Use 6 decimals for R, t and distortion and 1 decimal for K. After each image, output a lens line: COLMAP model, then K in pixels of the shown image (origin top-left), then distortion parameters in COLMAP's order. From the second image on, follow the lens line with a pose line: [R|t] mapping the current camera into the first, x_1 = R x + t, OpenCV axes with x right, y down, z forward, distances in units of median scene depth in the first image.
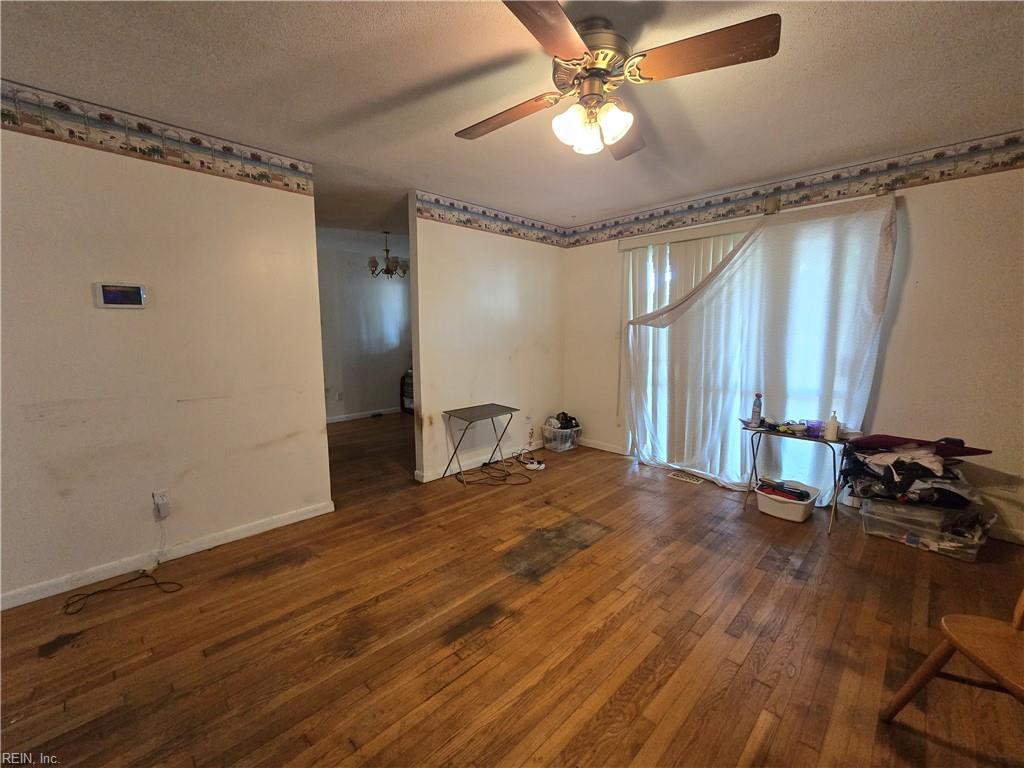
lens RADIAL K [[420.6, 0, 504.8], [0, 420.6, 385.2], [0, 0, 1]] dist [-0.002604, -0.000555]
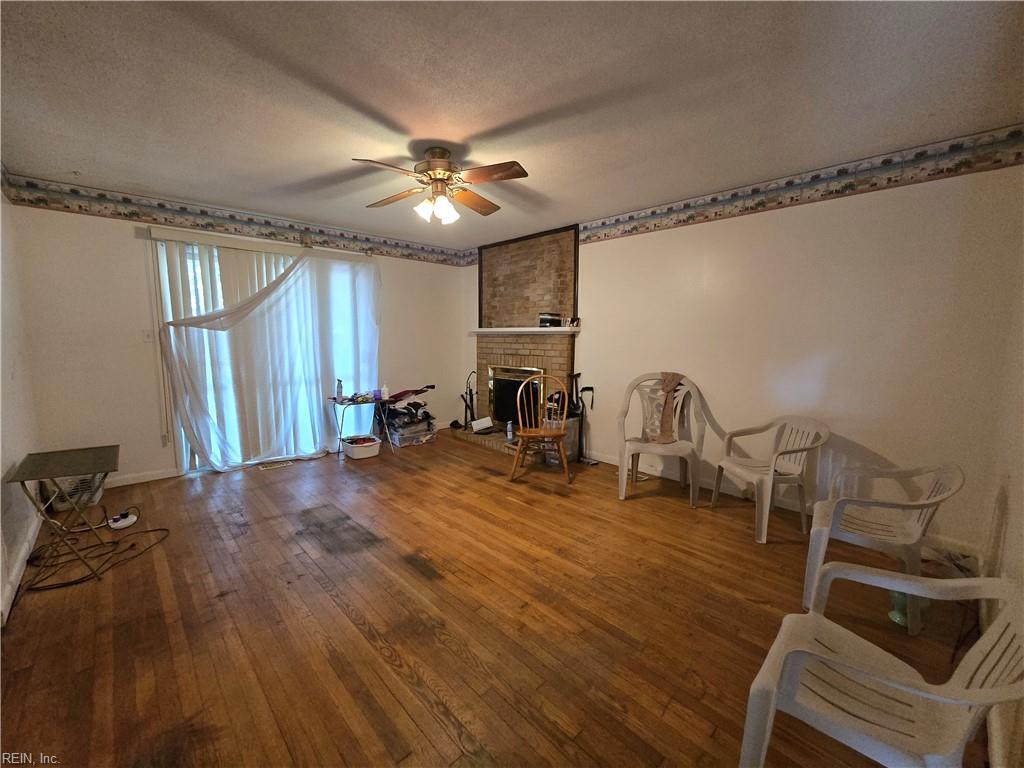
lens RADIAL K [[420.6, 0, 504.8], [0, 420.6, 385.2], [0, 0, 1]] dist [-0.002604, -0.000555]
pose [[0.026206, -0.115590, 0.992951, -0.748869], [0.121768, 0.986265, 0.111598, -0.047334], [-0.992213, 0.117985, 0.039921, 0.383481]]
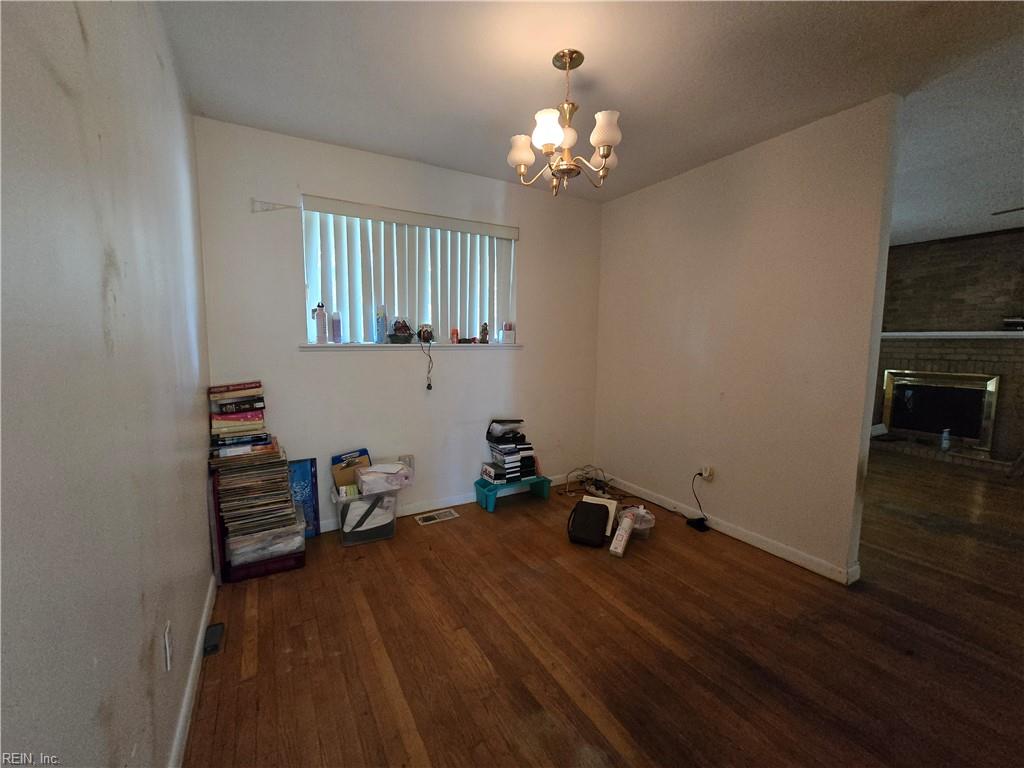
lens RADIAL K [[420.6, 0, 504.8], [0, 420.6, 385.2], [0, 0, 1]] dist [-0.002604, -0.000555]
pose [[0.261529, -0.096414, 0.960368, -1.035517], [0.117109, 0.990817, 0.067580, -0.174053], [-0.958065, 0.094794, 0.270419, 1.493415]]
